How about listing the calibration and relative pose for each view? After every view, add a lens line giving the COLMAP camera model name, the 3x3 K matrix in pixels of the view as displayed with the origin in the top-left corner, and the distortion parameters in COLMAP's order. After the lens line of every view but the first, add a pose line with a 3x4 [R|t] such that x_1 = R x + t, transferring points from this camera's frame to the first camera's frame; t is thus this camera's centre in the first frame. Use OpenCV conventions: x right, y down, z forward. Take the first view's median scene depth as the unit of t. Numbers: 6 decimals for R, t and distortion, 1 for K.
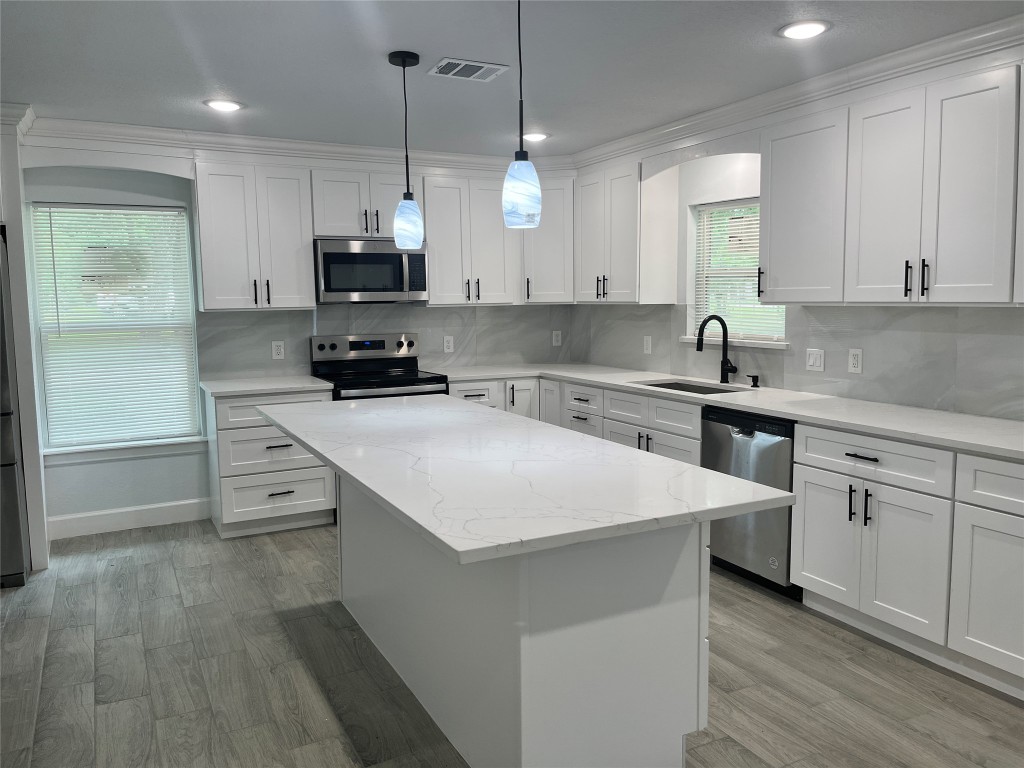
lens RADIAL K [[781.1, 0, 526.6], [0, 781.1, 376.0], [0, 0, 1]] dist [0.053471, -0.065069]
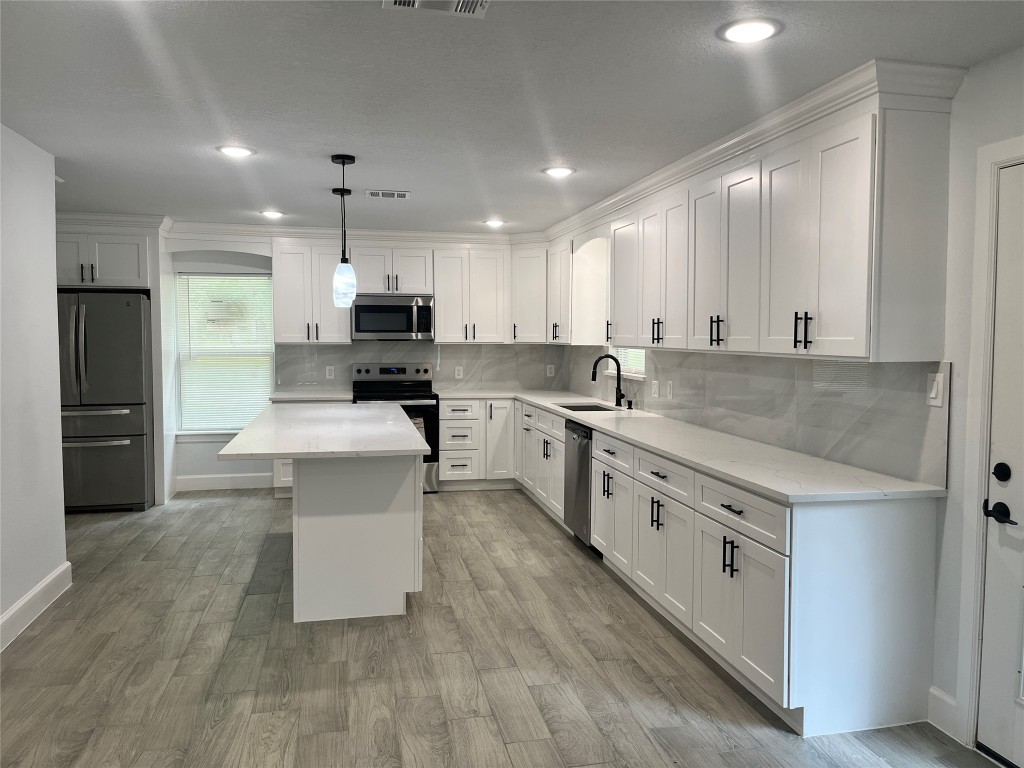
lens RADIAL K [[781.1, 0, 525.0], [0, 781.1, 382.4], [0, 0, 1]] dist [0.053471, -0.065069]
pose [[0.964217, 0.032382, -0.263128, 0.427819], [-0.042428, 0.998568, -0.032588, 0.017798], [0.261696, 0.042586, 0.964210, -0.295611]]
